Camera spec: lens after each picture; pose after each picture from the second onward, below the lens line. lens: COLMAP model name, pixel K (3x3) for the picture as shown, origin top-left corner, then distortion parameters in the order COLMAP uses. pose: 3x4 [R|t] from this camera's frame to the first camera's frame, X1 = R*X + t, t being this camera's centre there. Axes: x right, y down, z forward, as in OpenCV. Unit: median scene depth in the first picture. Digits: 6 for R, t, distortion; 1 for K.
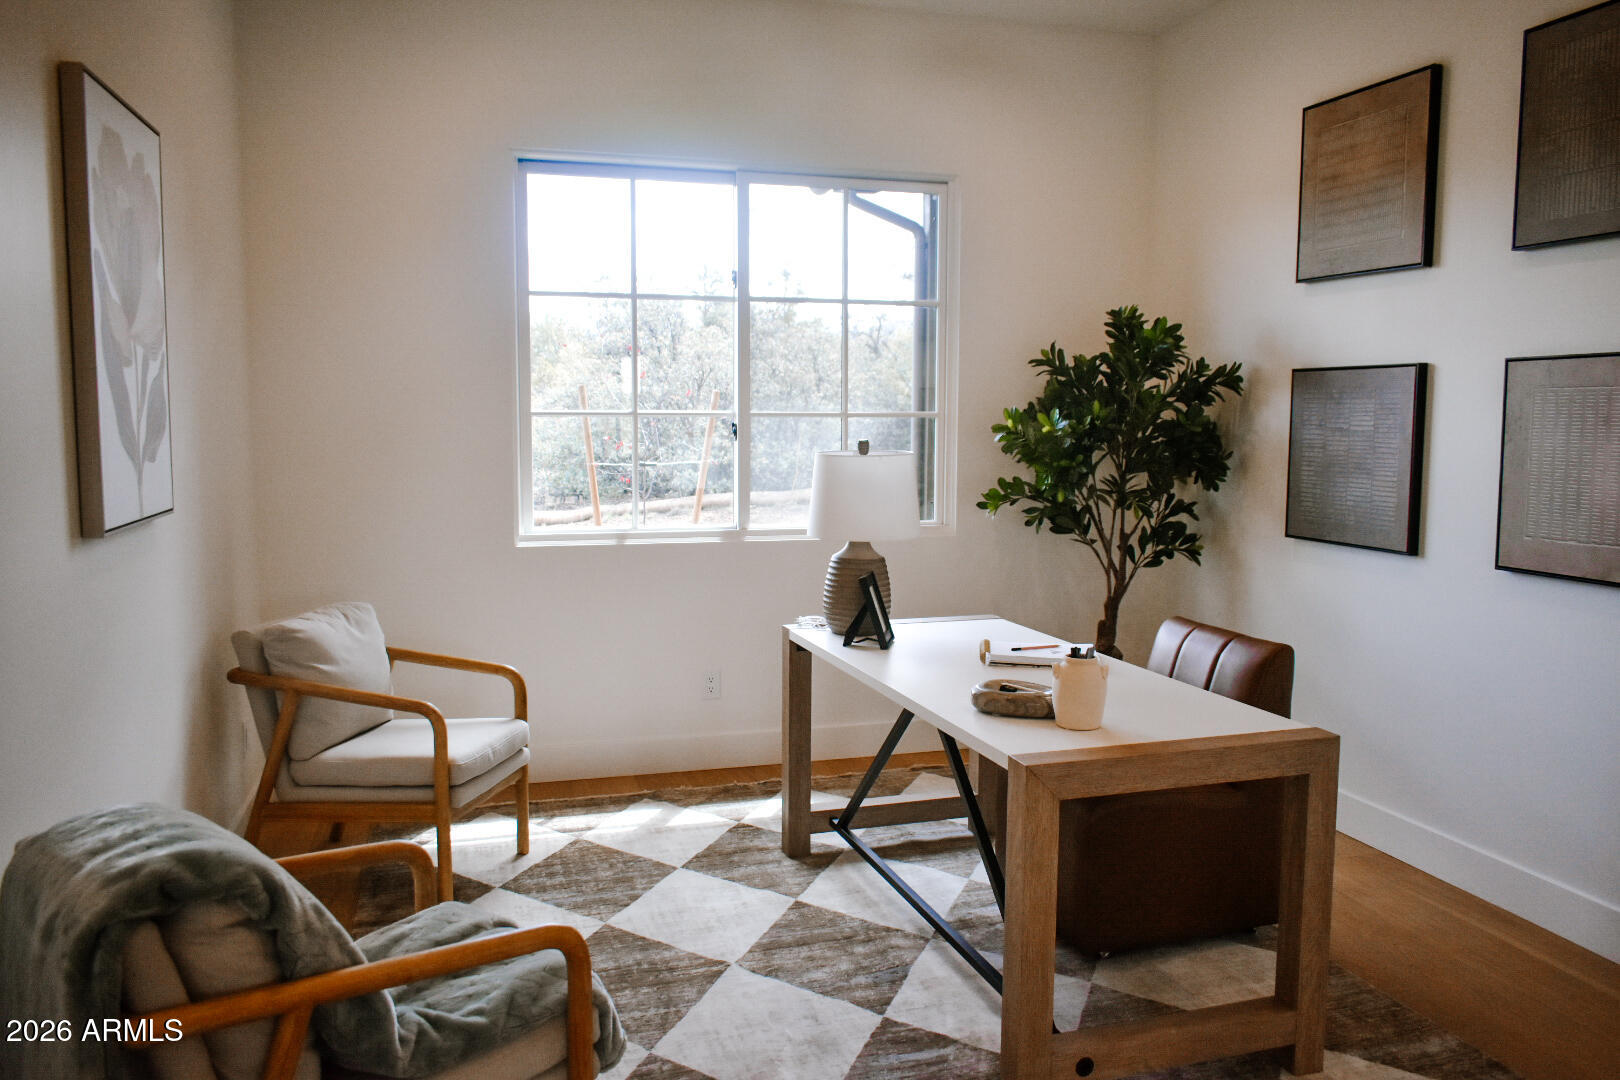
lens RADIAL K [[1245.9, 0, 812.6], [0, 1245.9, 540.5], [0, 0, 1]] dist [-0.022703, 0.010891]
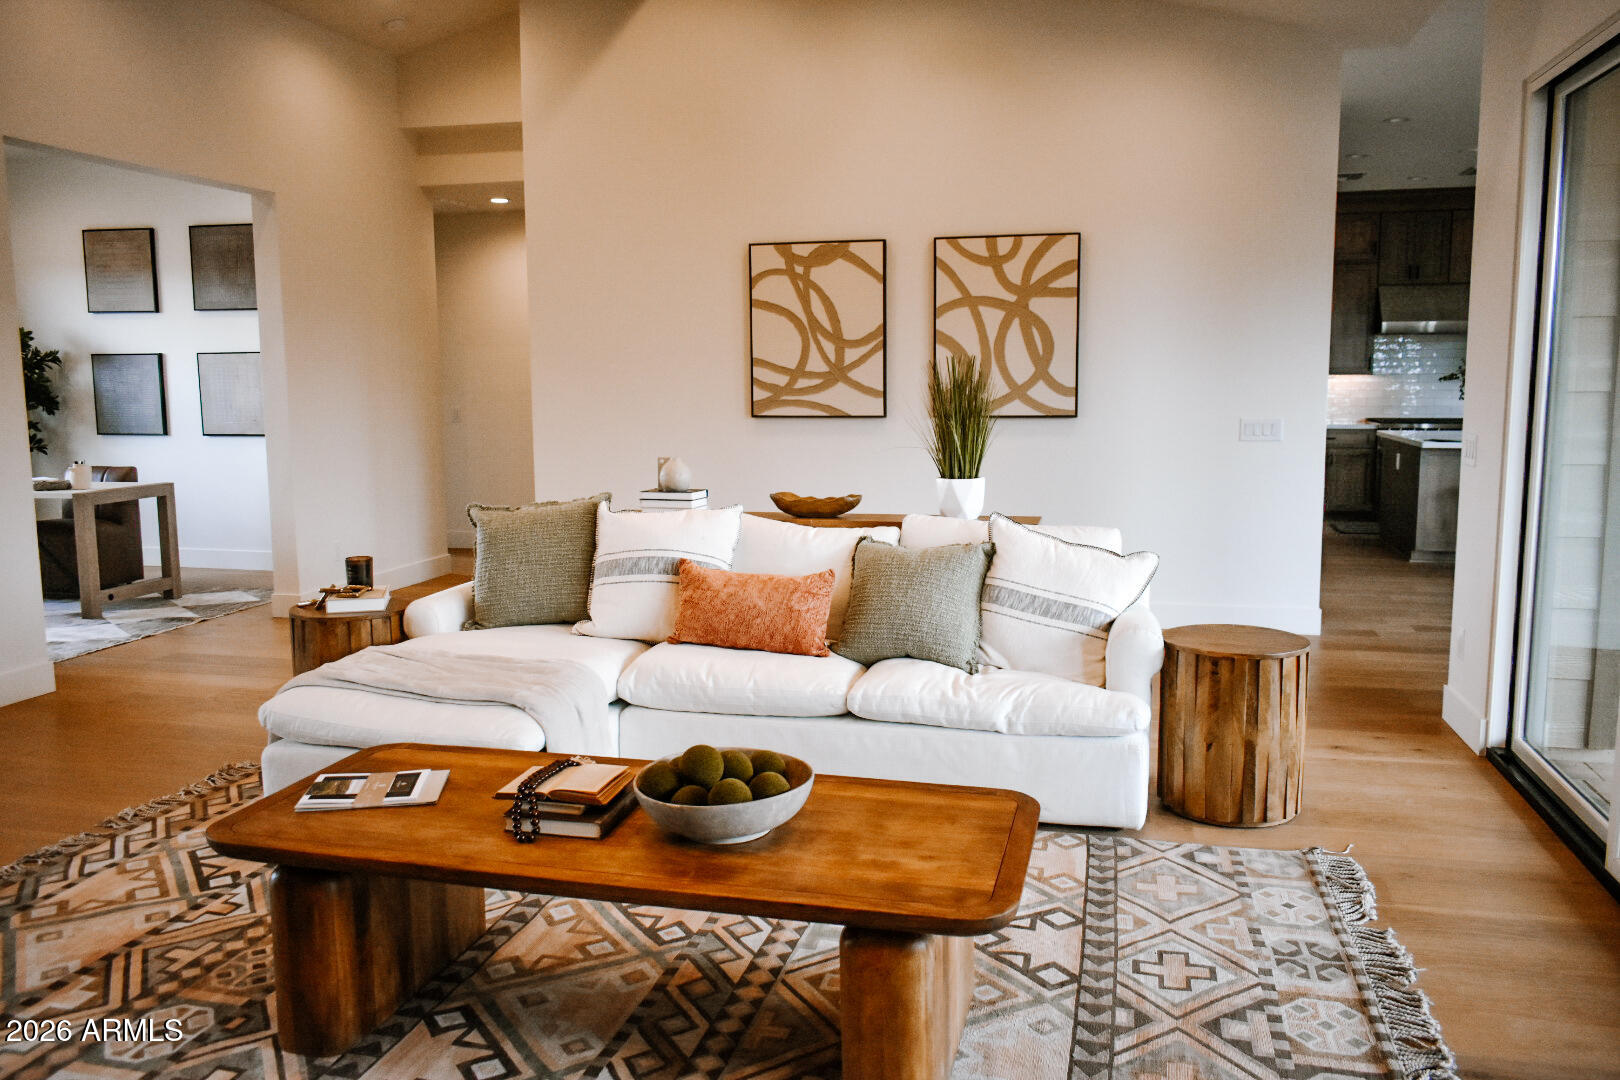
lens RADIAL K [[1245.9, 0, 825.7], [0, 1245.9, 542.3], [0, 0, 1]] dist [-0.022703, 0.010891]
pose [[0.511121, -0.127493, 0.850000, -0.807202], [0.092785, 0.991343, 0.092900, 0.099776], [-0.854486, 0.031384, 0.518526, -1.148035]]
